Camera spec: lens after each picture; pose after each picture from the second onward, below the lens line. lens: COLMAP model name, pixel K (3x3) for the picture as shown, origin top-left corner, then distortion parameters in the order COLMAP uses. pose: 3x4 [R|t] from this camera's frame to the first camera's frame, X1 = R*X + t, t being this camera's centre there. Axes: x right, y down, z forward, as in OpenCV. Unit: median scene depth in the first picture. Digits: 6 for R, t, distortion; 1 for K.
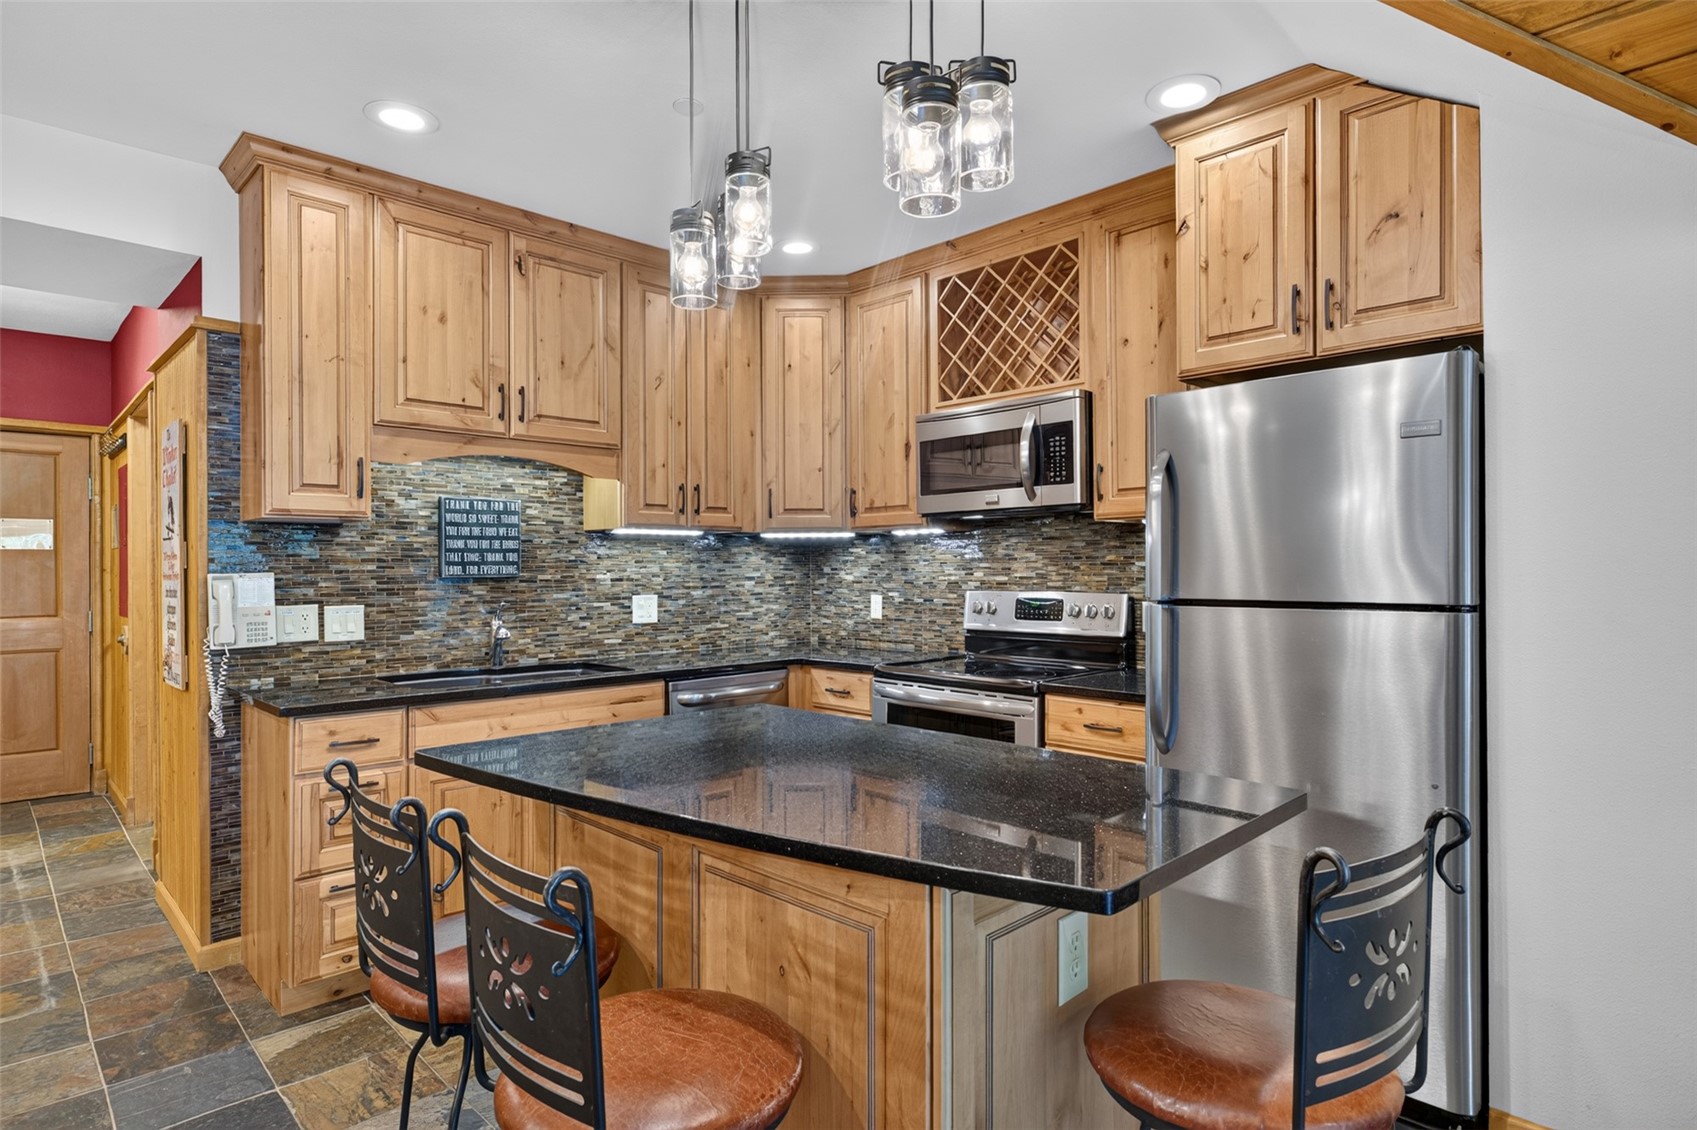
lens RADIAL K [[906.0, 0, 845.8], [0, 906.0, 570.3], [0, 0, 1]] dist [0.002326, 0.000567]
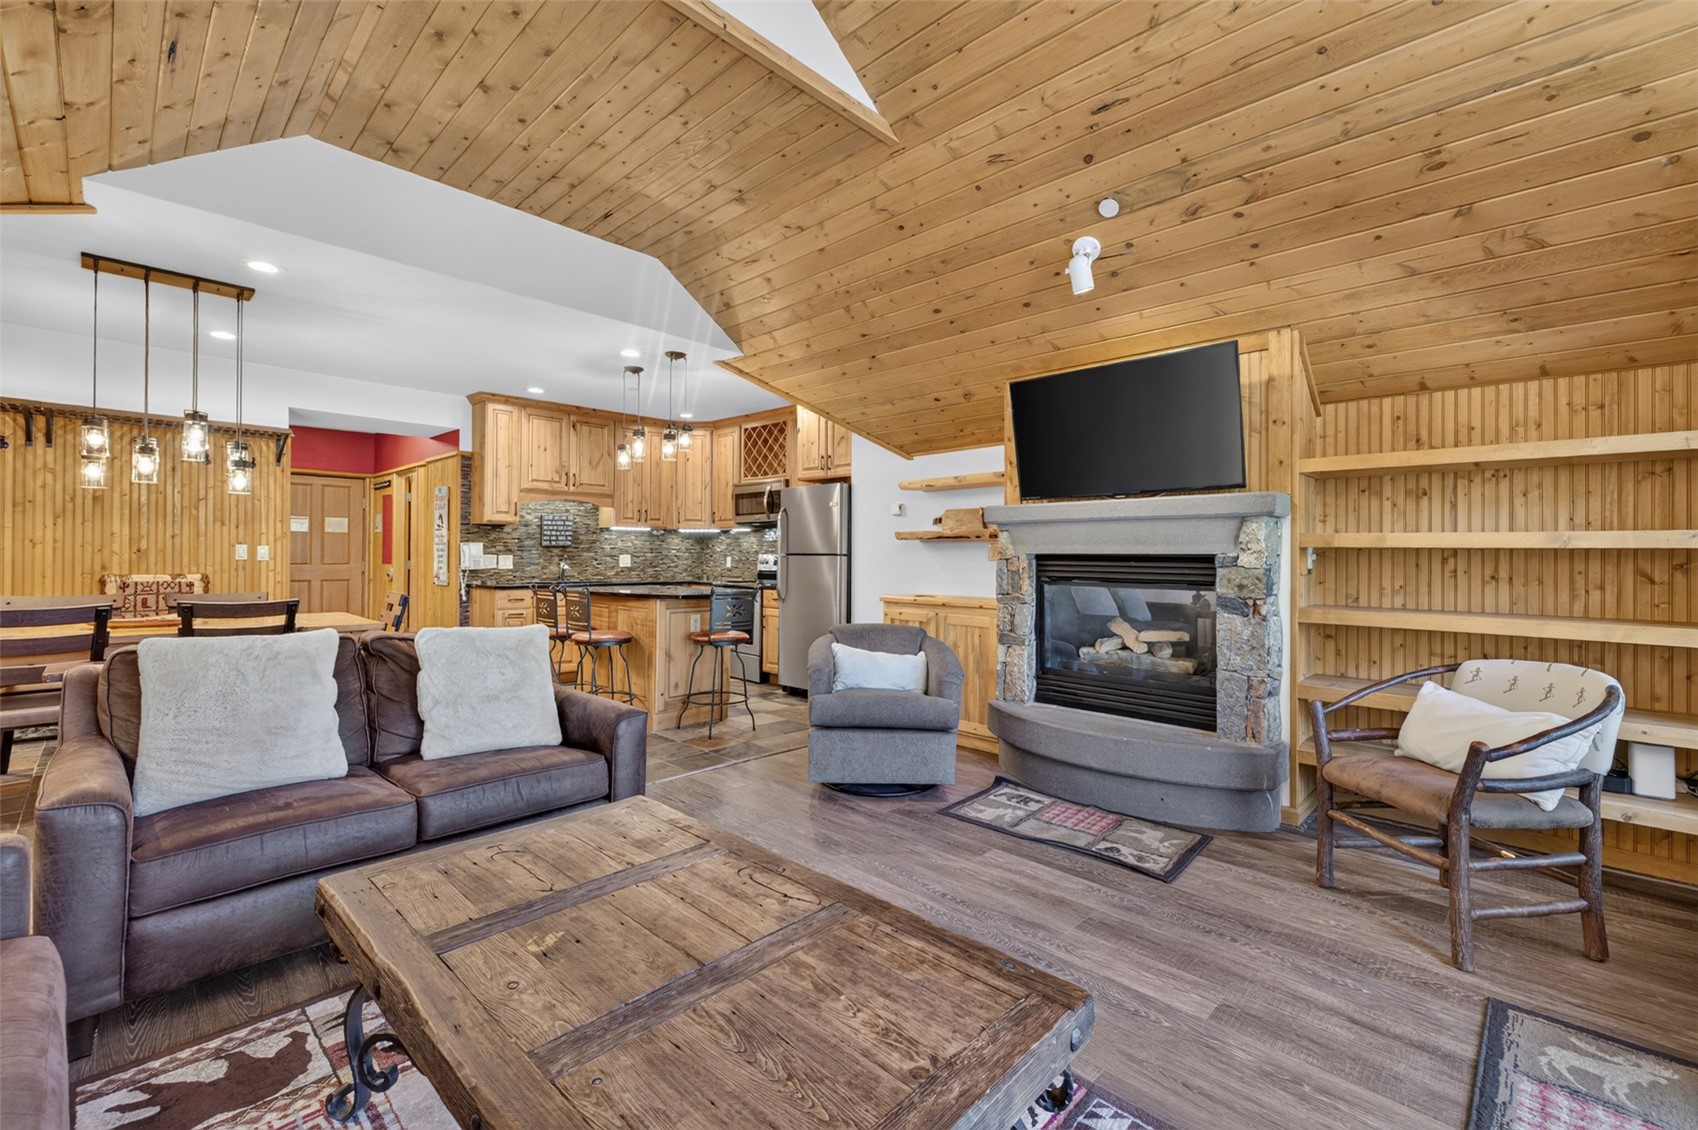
lens RADIAL K [[720.6, 0, 845.5], [0, 720.6, 552.4], [0, 0, 1]] dist [0.013083, -0.007935]
pose [[0.999515, 0.011009, 0.029142, 0.359070], [-0.010911, 0.999934, -0.003525, 0.024869], [-0.029179, 0.003205, 0.999569, -1.081473]]
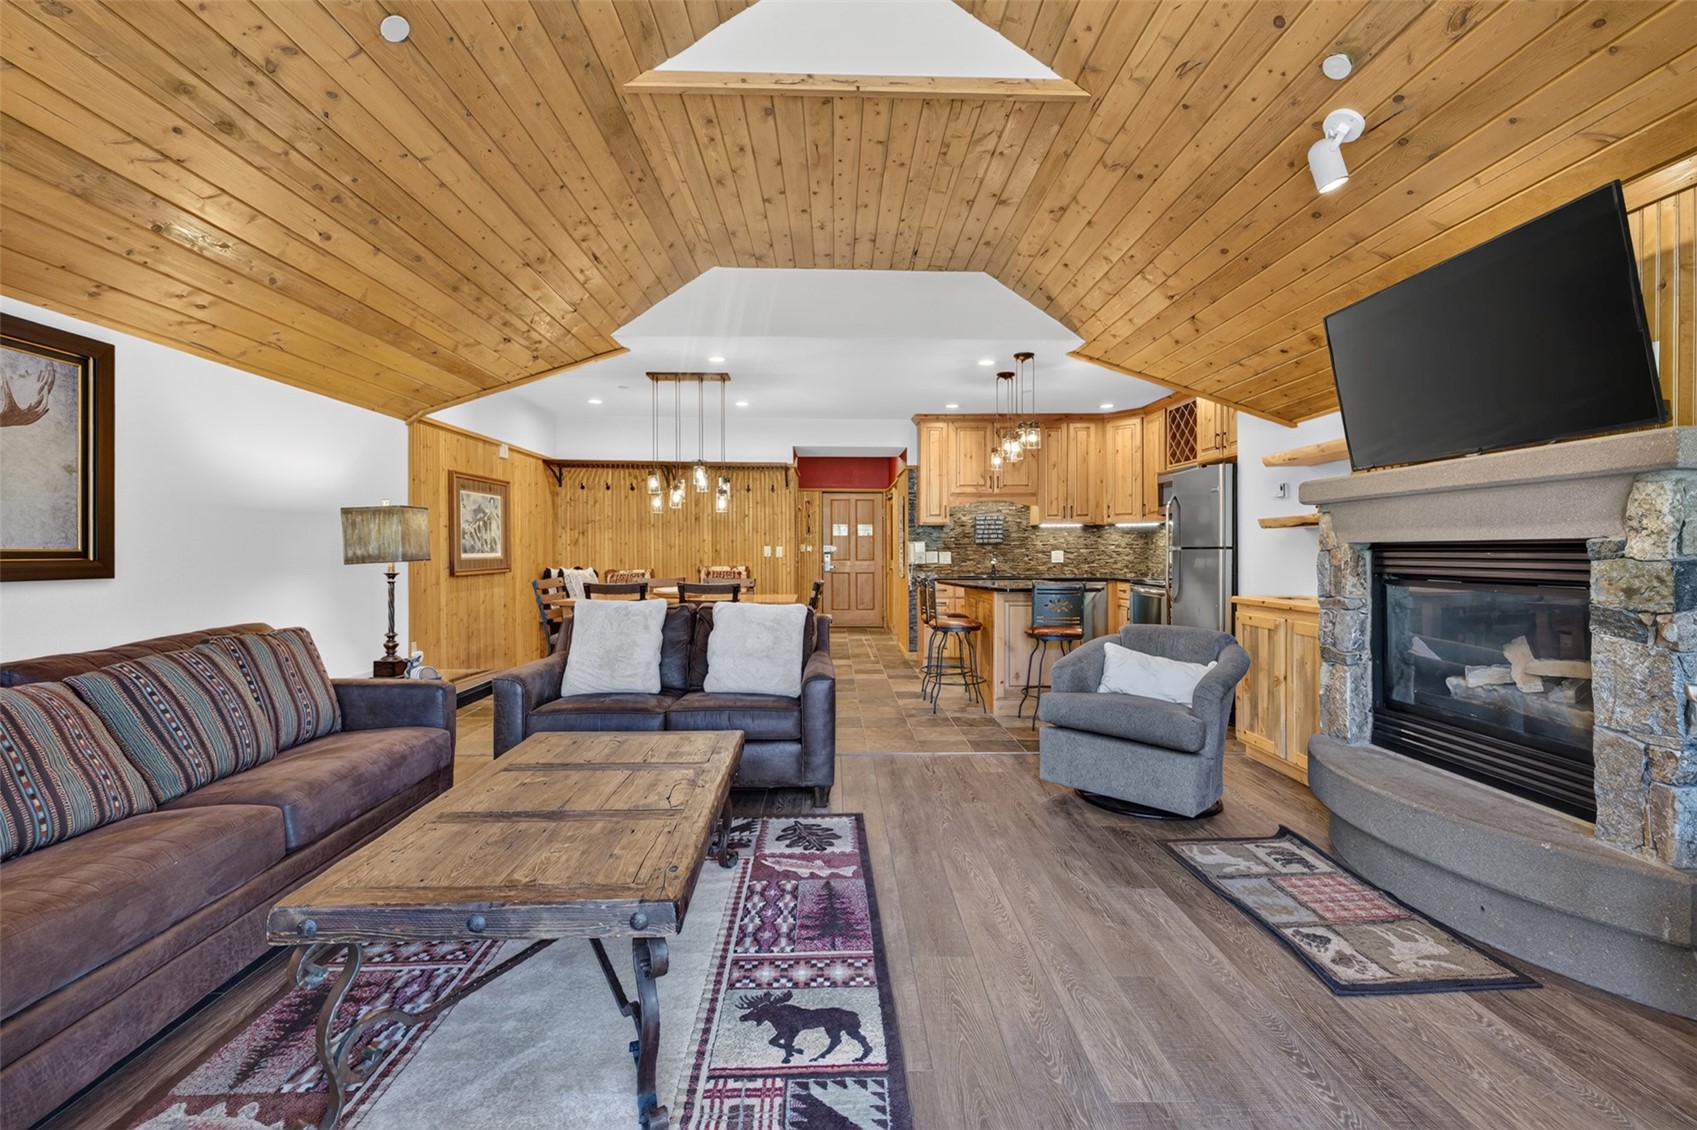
lens RADIAL K [[736.2, 0, 850.1], [0, 736.2, 556.9], [0, 0, 1]] dist [0.001303, -0.000238]
pose [[0.736463, 0.006608, -0.676445, 0.839707], [0.000240, 0.999950, 0.010029, 0.027657], [0.676478, -0.007549, 0.736425, -0.987308]]
